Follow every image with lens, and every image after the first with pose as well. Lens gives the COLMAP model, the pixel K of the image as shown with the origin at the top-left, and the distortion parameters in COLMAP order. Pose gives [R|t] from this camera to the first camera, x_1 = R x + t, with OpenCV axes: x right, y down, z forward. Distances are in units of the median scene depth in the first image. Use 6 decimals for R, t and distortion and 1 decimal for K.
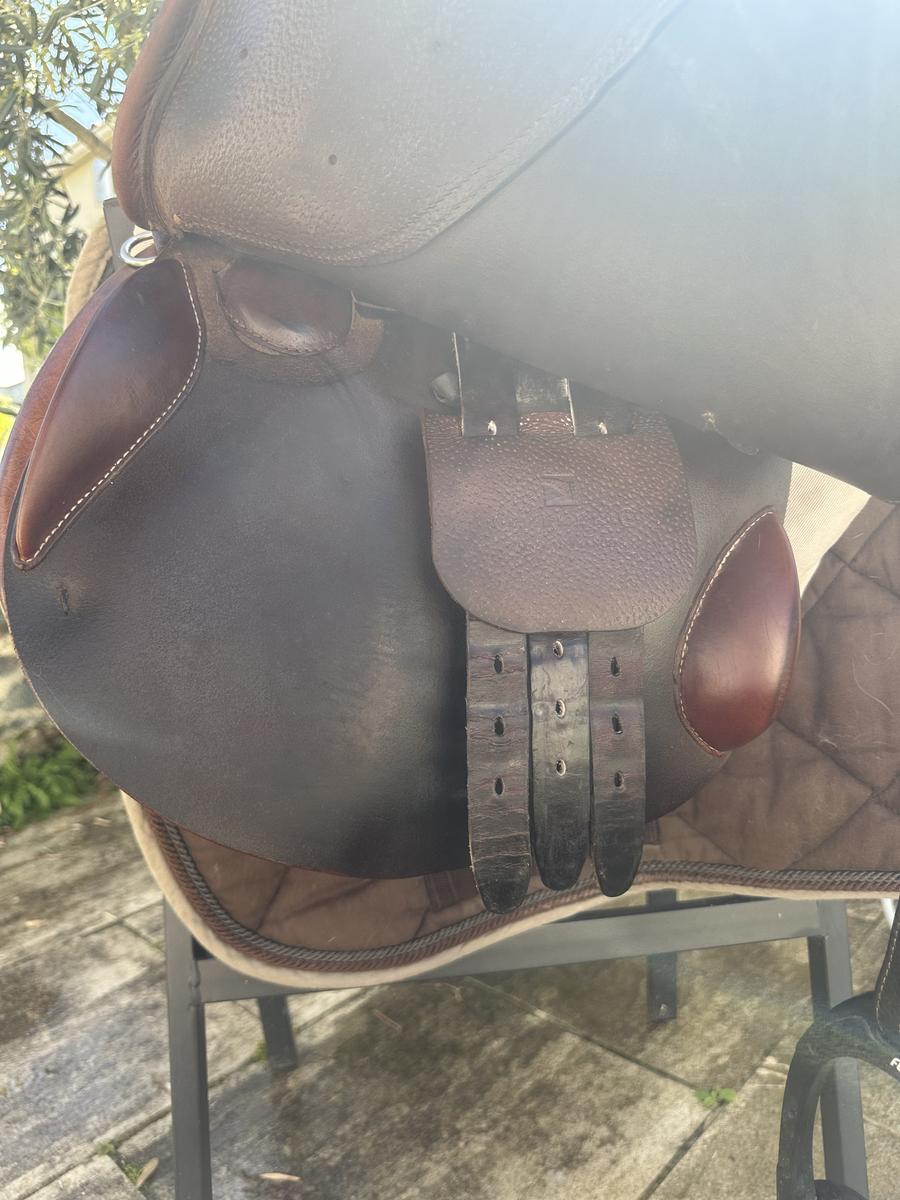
lens RADIAL K [[878.9, 0, 440.4], [0, 878.9, 593.8], [0, 0, 1]] dist [0.016496, -0.025457]
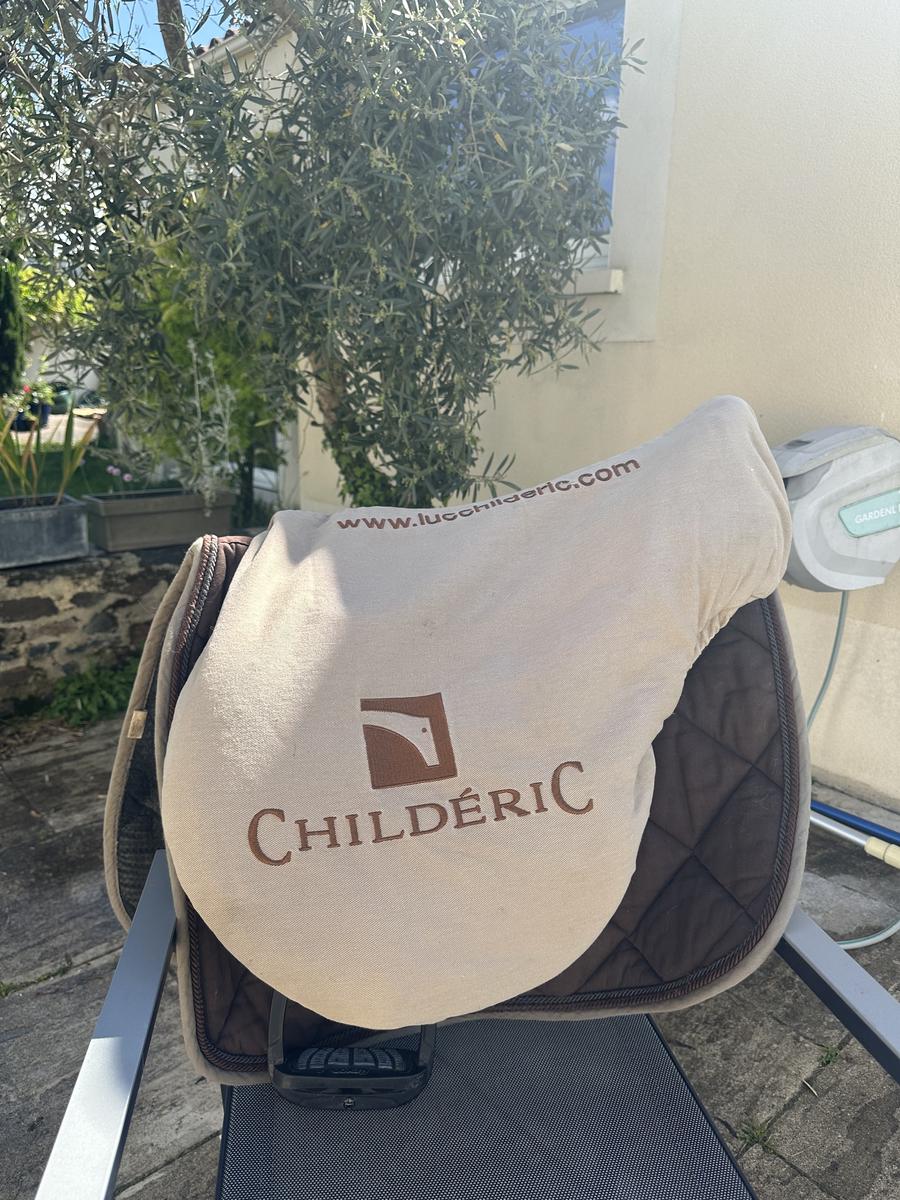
lens RADIAL K [[878.9, 0, 445.9], [0, 878.9, 602.1], [0, 0, 1]] dist [0.016496, -0.025457]
pose [[0.992208, 0.114182, -0.049867, 0.208200], [-0.107629, 0.987086, 0.118643, -0.273231], [0.062770, -0.112351, 0.991684, -0.573874]]
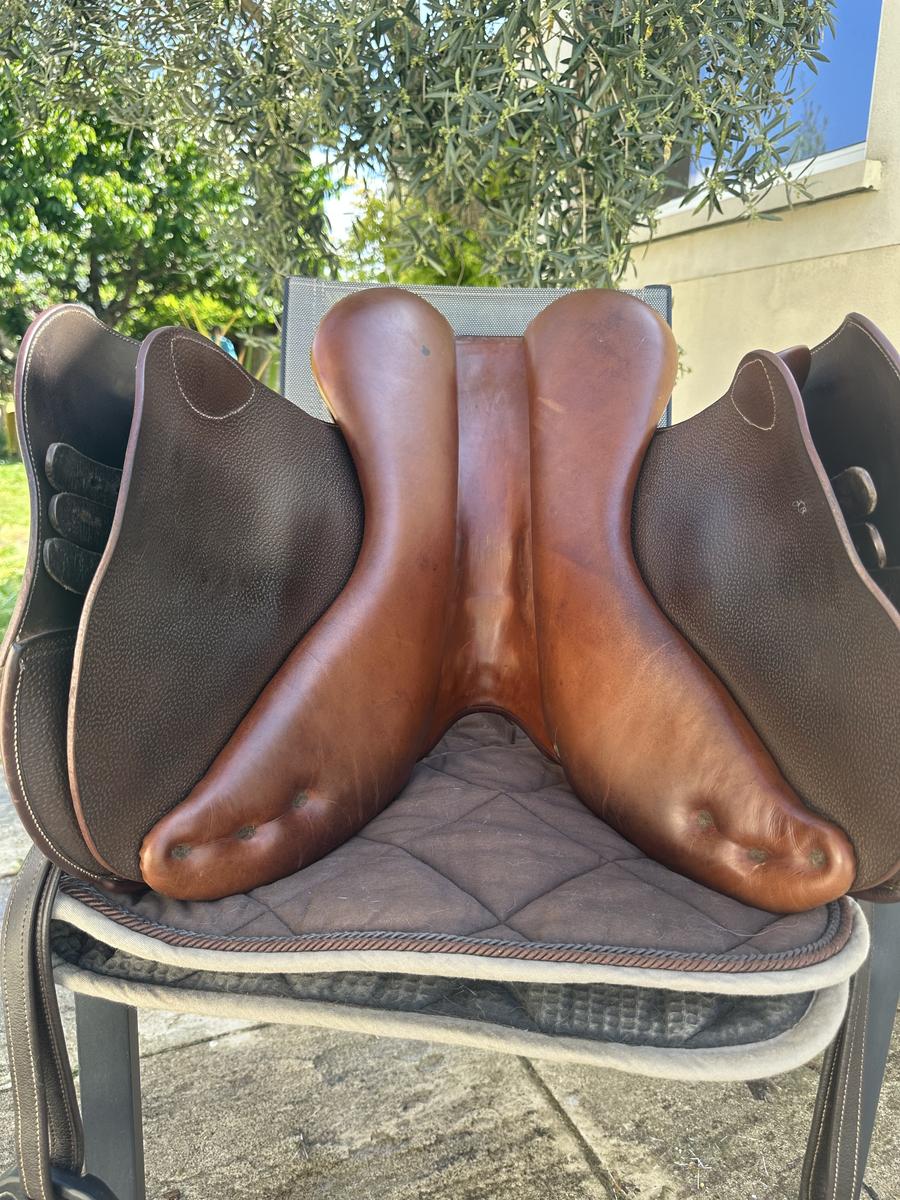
lens RADIAL K [[878.9, 0, 453.6], [0, 878.9, 591.0], [0, 0, 1]] dist [0.016496, -0.025457]
pose [[0.921555, 0.179217, -0.344410, 0.452324], [-0.150591, 0.982637, 0.108380, -0.027837], [0.357853, -0.048014, 0.932543, -0.288079]]
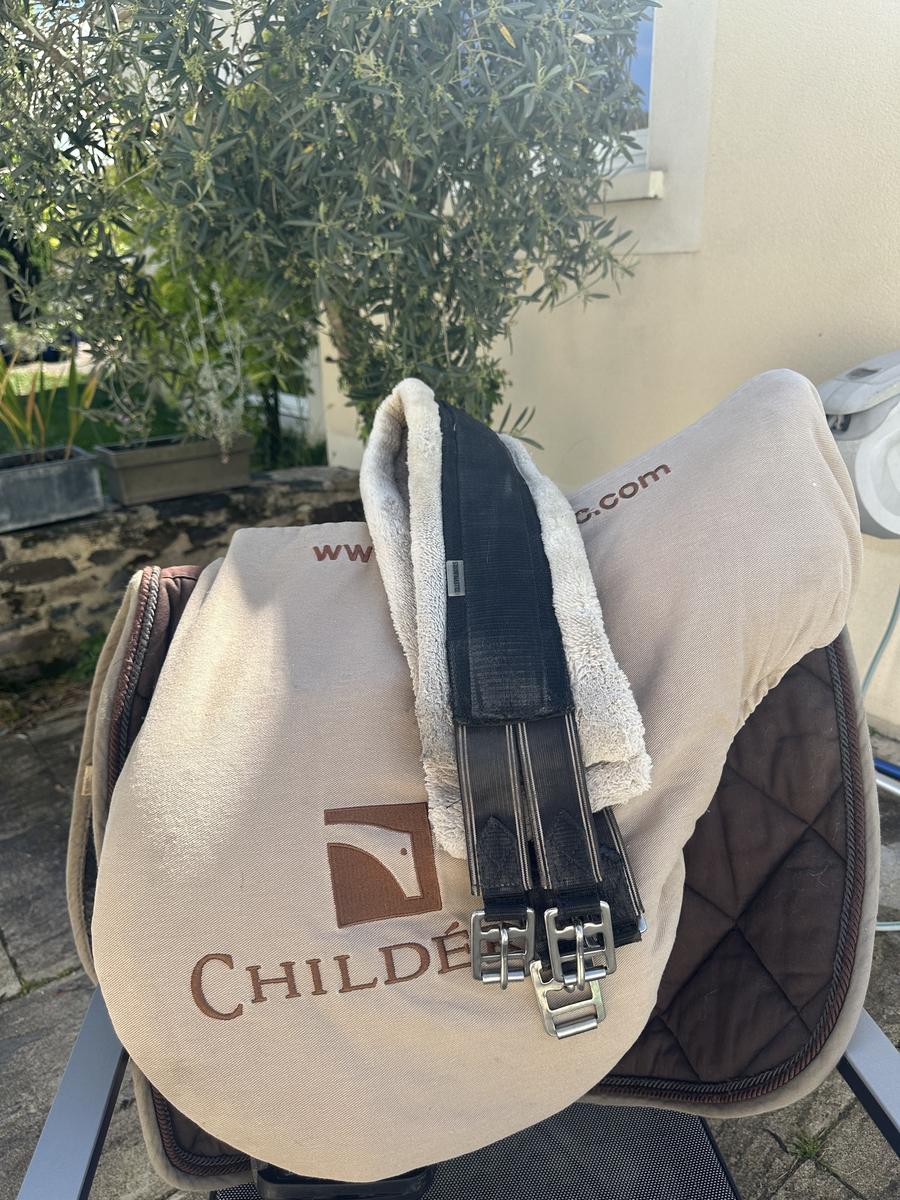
lens RADIAL K [[878.9, 0, 448.0], [0, 878.9, 609.8], [0, 0, 1]] dist [0.016496, -0.025457]
pose [[0.991985, 0.089431, -0.089266, 0.235995], [-0.066963, 0.971162, 0.228826, -0.359311], [0.107156, -0.221014, 0.969366, -0.411600]]
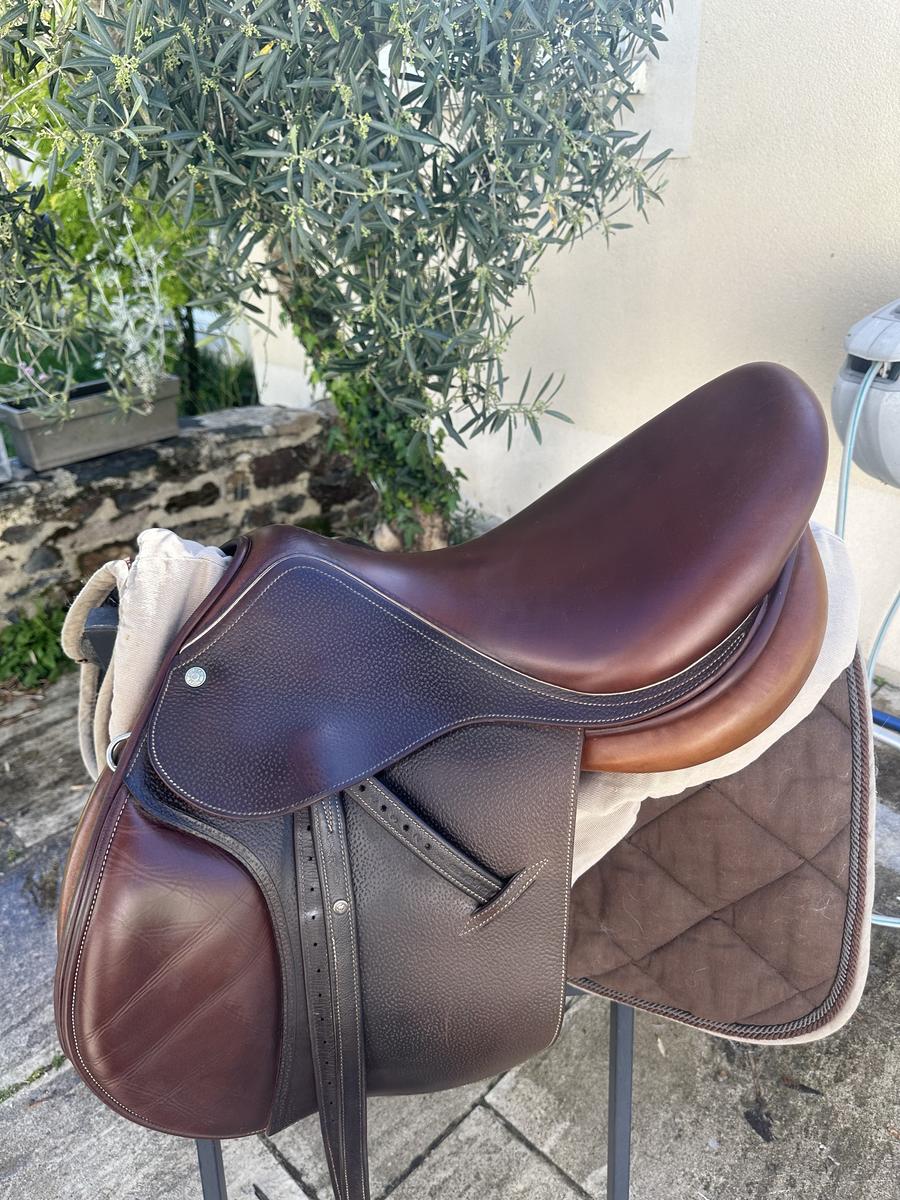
lens RADIAL K [[878.9, 0, 454.9], [0, 878.9, 600.9], [0, 0, 1]] dist [0.016496, -0.025457]
pose [[0.999337, 0.035179, 0.009366, 0.074463], [-0.036327, 0.946863, 0.319581, -0.449937], [0.002374, -0.319709, 0.947513, -0.137936]]
